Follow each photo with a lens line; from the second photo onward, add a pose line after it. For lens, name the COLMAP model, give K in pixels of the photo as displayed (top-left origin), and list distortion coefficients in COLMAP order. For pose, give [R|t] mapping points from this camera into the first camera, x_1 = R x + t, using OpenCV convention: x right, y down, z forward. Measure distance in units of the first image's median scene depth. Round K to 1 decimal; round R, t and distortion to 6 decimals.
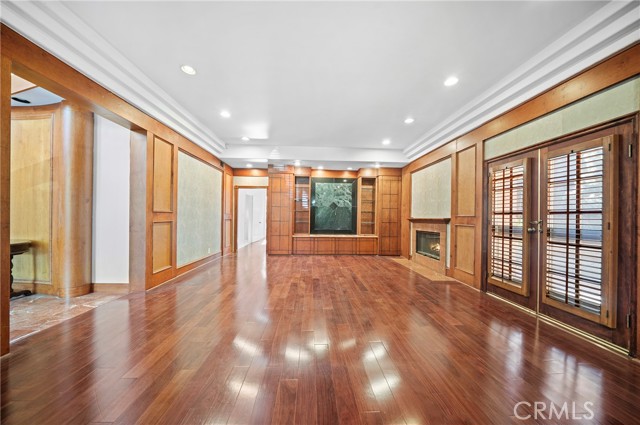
lens RADIAL K [[219.6, 0, 324.2], [0, 219.6, 216.4], [0, 0, 1]] dist [-0.000424, -0.000043]
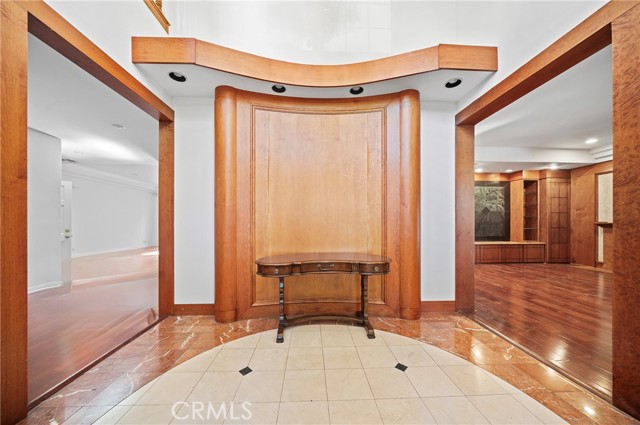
lens RADIAL K [[219.6, 0, 324.2], [0, 219.6, 216.4], [0, 0, 1]] dist [-0.000424, -0.000043]
pose [[0.999955, -0.009442, -0.001162, -0.691088], [0.009403, 0.999504, -0.030043, -0.001561], [0.001445, 0.030031, 0.999548, 0.064697]]
